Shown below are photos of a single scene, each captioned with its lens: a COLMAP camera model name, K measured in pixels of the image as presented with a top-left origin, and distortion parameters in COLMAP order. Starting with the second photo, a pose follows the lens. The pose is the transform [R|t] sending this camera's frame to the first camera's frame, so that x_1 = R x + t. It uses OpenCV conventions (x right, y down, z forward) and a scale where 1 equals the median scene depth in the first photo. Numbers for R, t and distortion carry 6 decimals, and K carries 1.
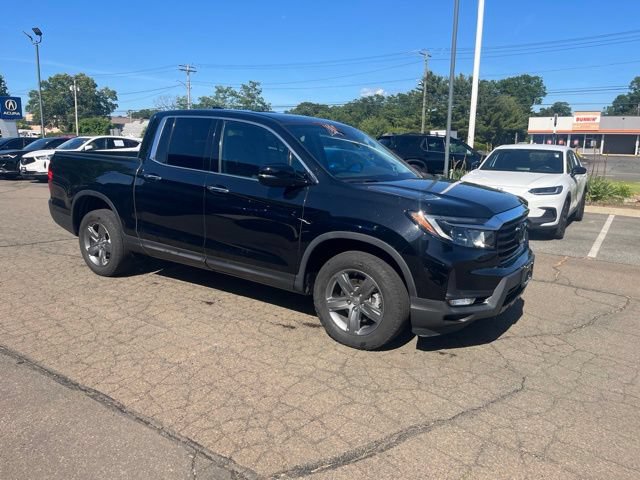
lens RADIAL K [[481.8, 0, 323.4], [0, 481.8, 235.6], [0, 0, 1]] dist [0.062302, -0.073799]
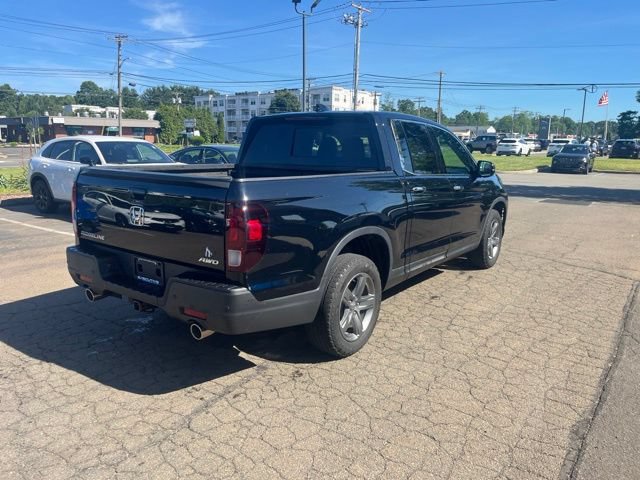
lens RADIAL K [[481.8, 0, 317.1], [0, 481.8, 236.1], [0, 0, 1]] dist [0.062302, -0.073799]
pose [[0.051138, -0.215092, 0.975254, -1.065957], [0.176890, 0.963042, 0.203124, -0.214751], [-0.982901, 0.162125, 0.087295, 0.958295]]
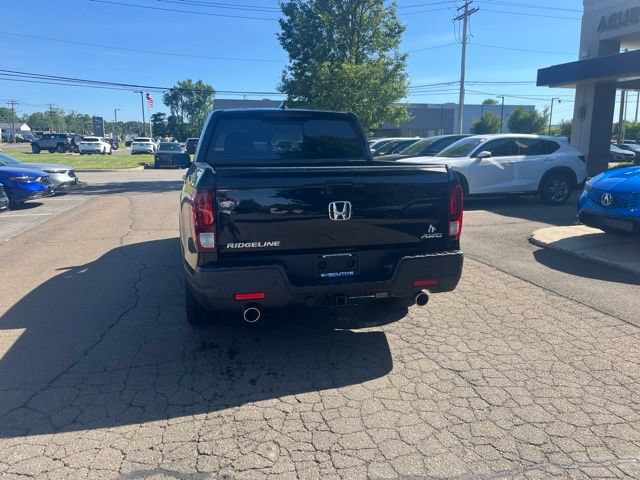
lens RADIAL K [[481.8, 0, 315.6], [0, 481.8, 237.3], [0, 0, 1]] dist [0.062302, -0.073799]
pose [[-0.730460, -0.153800, 0.665412, -0.879010], [0.112150, 0.934074, 0.339011, -0.323638], [-0.673684, 0.322260, -0.665055, 1.609541]]
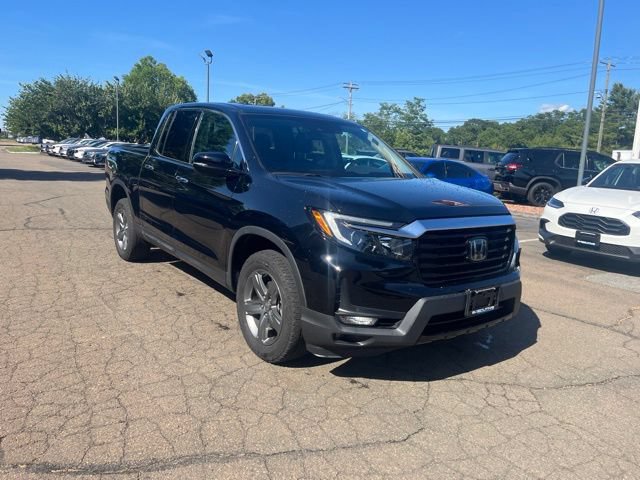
lens RADIAL K [[481.8, 0, 318.4], [0, 481.8, 234.7], [0, 0, 1]] dist [0.062302, -0.073799]
pose [[0.942620, 0.083021, -0.323381, 0.289732], [-0.094119, 0.995383, -0.018803, 0.008119], [0.320327, 0.048161, 0.946082, 0.118550]]
